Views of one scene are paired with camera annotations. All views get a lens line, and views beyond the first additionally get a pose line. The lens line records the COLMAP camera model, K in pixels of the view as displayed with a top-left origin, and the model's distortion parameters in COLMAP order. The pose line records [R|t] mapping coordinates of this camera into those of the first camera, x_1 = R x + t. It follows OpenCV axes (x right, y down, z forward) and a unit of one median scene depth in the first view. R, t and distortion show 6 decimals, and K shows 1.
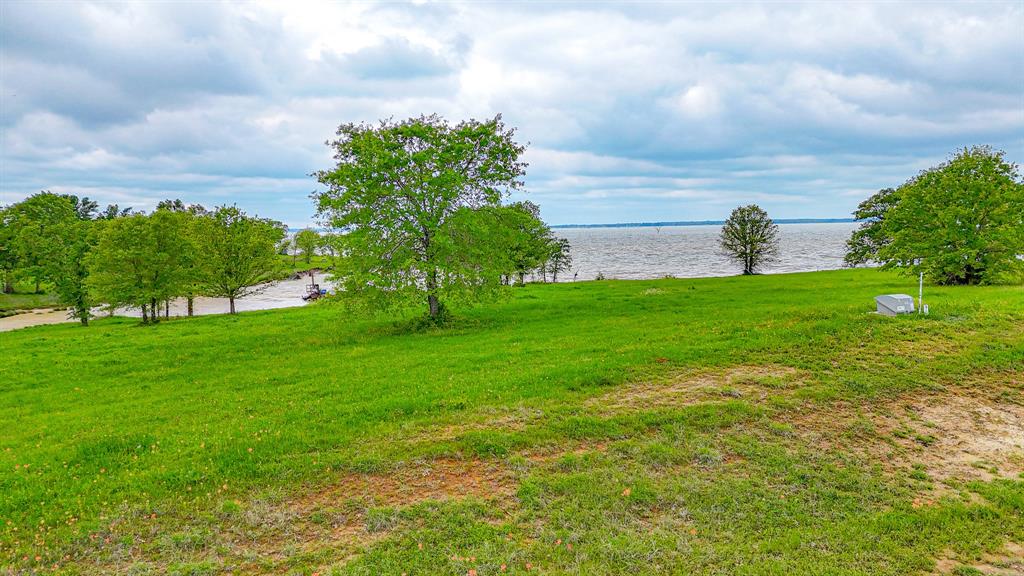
lens RADIAL K [[749.7, 0, 511.0], [0, 749.7, 278.8], [0, 0, 1]] dist [0.082380, -0.071425]
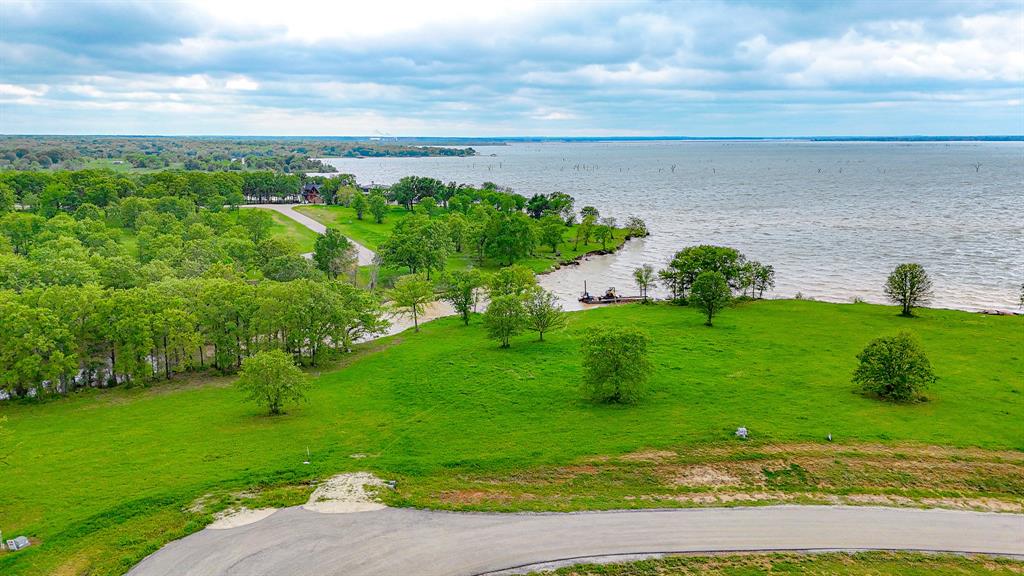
lens RADIAL K [[749.7, 0, 509.3], [0, 749.7, 306.5], [0, 0, 1]] dist [0.082380, -0.071425]
pose [[0.929109, 0.095459, -0.357274, 0.170075], [-0.039280, 0.986119, 0.161327, -0.244862], [0.367715, -0.135856, 0.919961, -0.573488]]
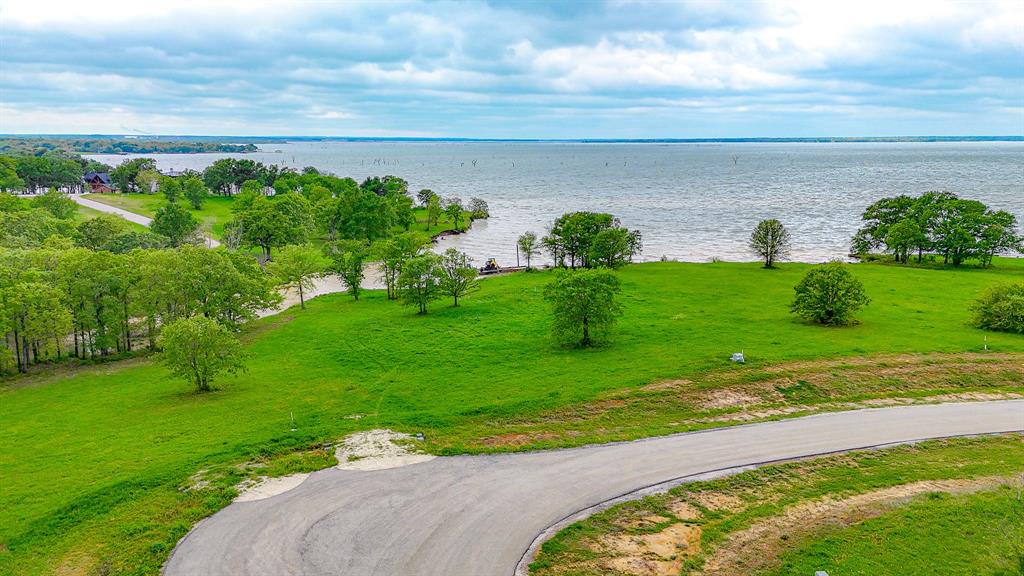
lens RADIAL K [[749.7, 0, 505.1], [0, 749.7, 328.4], [0, 0, 1]] dist [0.082380, -0.071425]
pose [[0.994621, 0.040746, -0.095236, -0.048010], [-0.023228, 0.983705, 0.178282, -0.159551], [0.100948, -0.175111, 0.979360, -0.564731]]
